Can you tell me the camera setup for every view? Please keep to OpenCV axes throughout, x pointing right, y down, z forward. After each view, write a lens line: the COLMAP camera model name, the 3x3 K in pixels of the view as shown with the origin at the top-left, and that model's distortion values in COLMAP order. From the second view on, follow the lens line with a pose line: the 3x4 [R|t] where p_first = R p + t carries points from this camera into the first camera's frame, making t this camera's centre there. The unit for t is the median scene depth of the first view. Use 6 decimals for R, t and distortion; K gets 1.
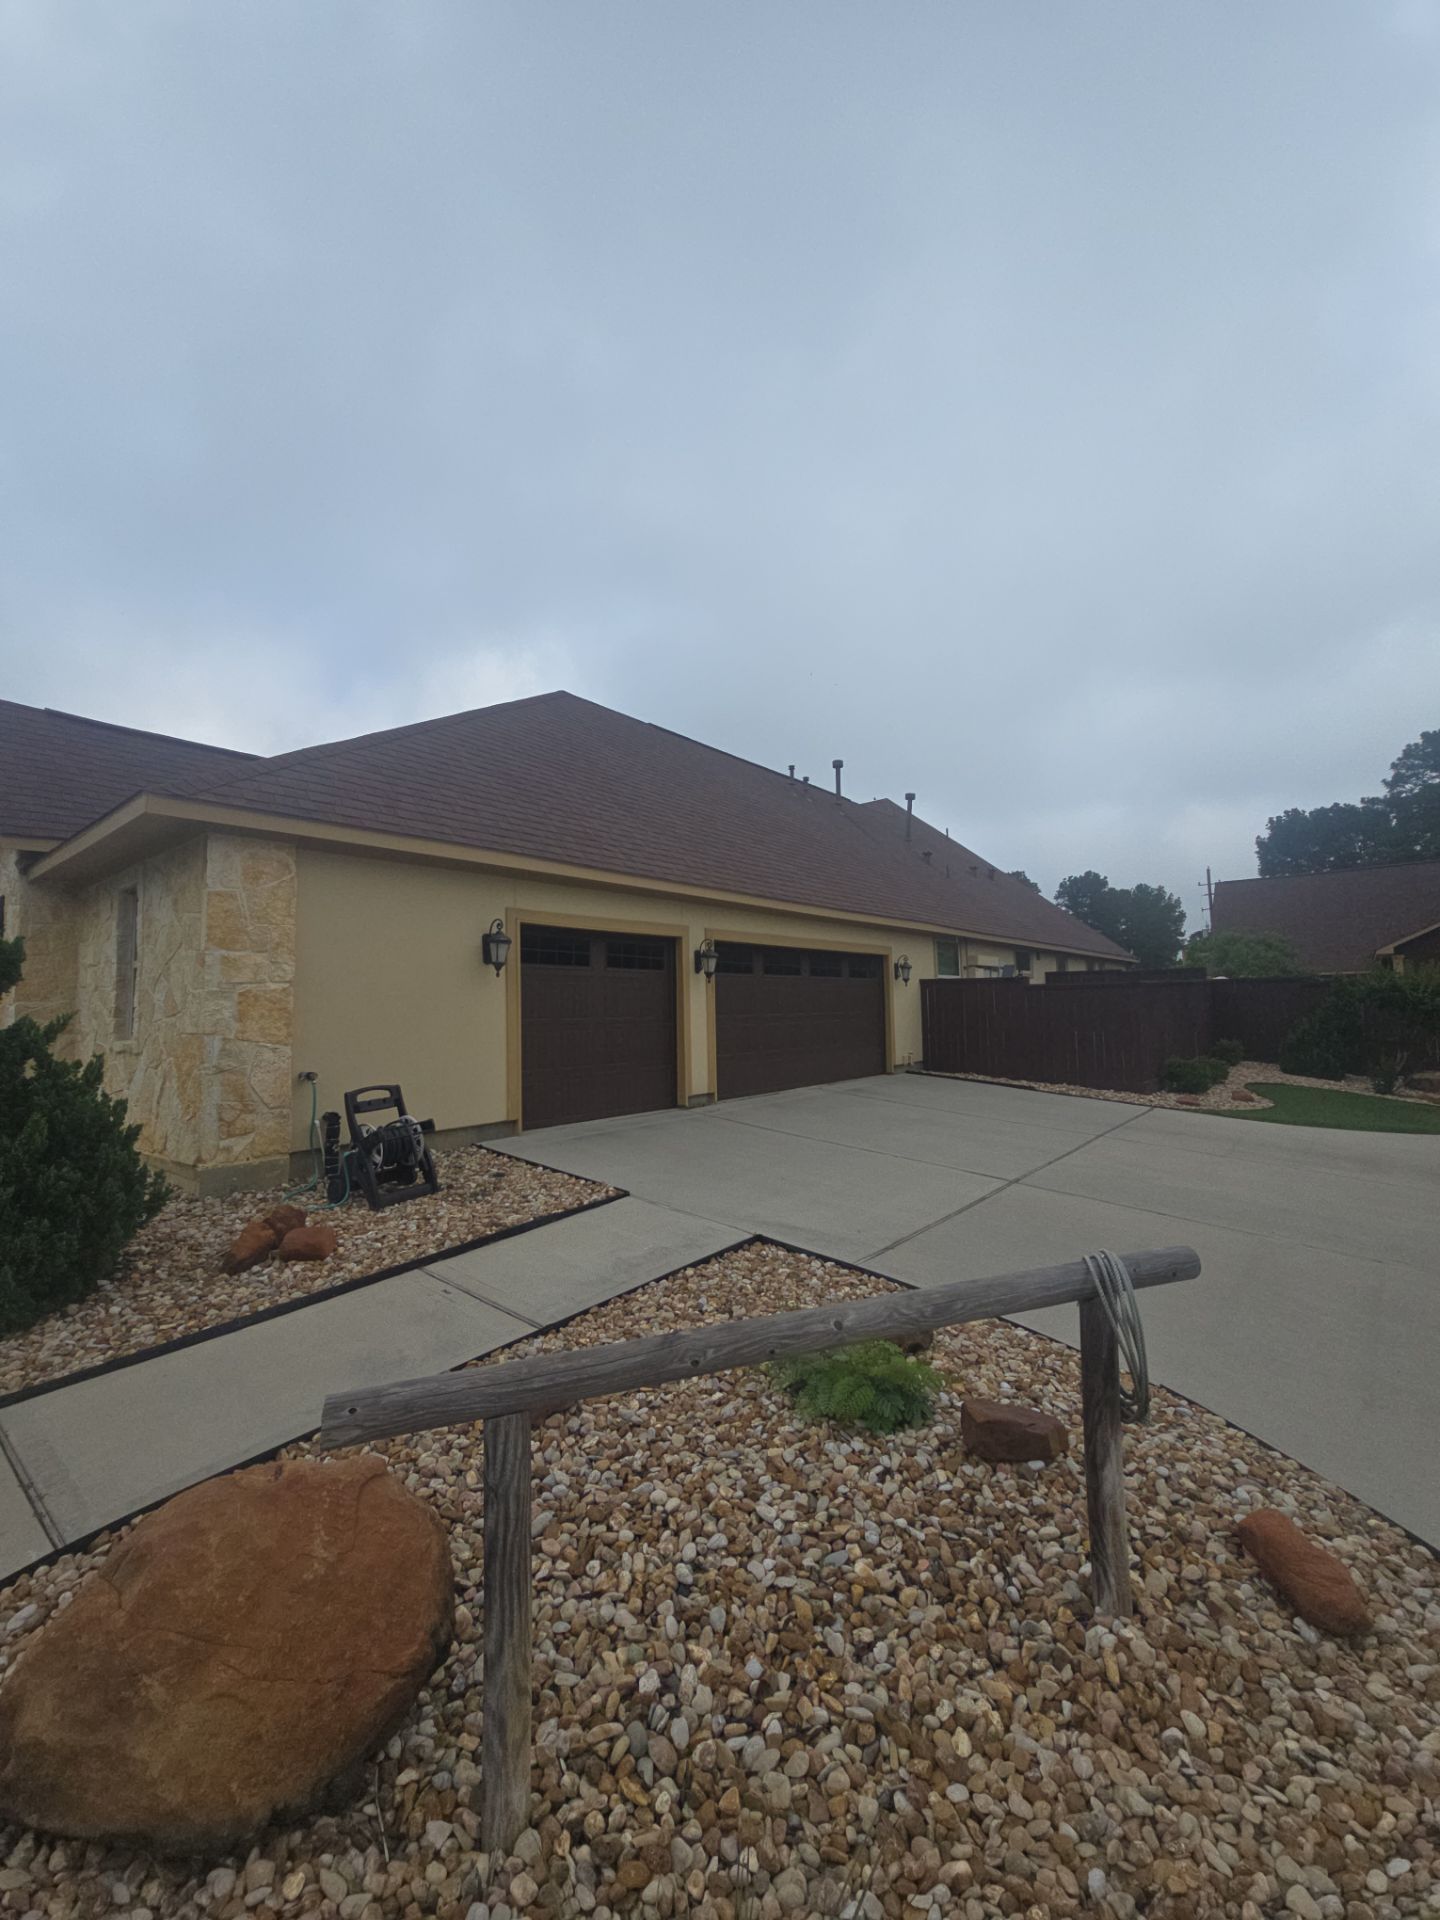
lens RADIAL K [[792.6, 0, 720.0], [0, 792.6, 960.0], [0, 0, 1]] dist [0.073656, -0.000001]
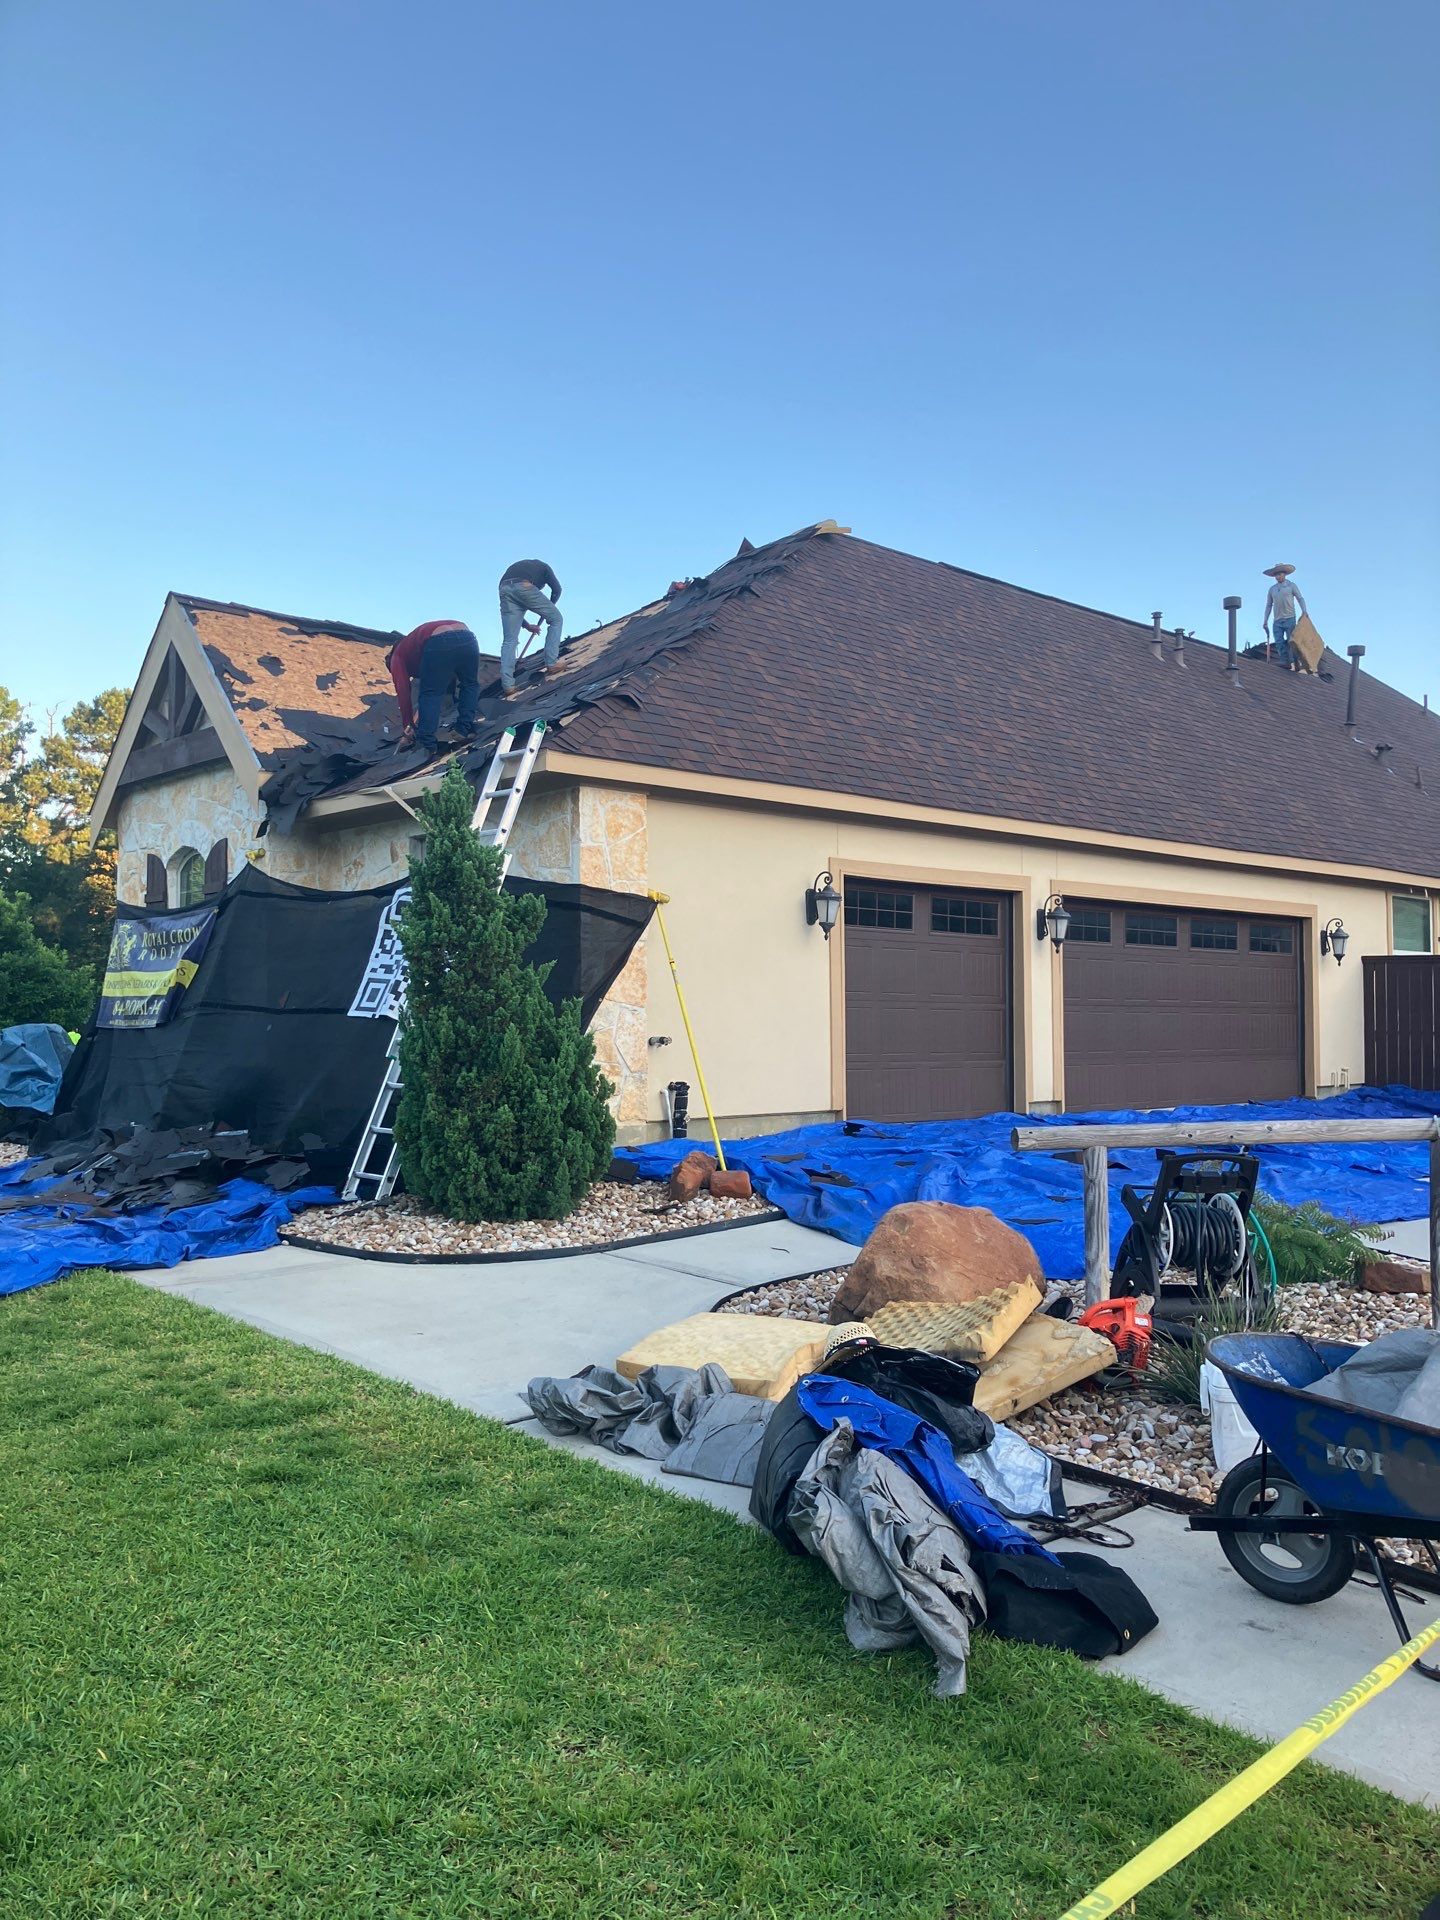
lens RADIAL K [[1436.2, 0, 720.0], [0, 1436.2, 960.0], [0, 0, 1]] dist [0.005597, 0.000018]
pose [[0.984046, 0.023322, -0.176382, -0.086344], [-0.017199, 0.999198, 0.036162, -0.007900], [0.177084, -0.032552, 0.983657, -0.374886]]
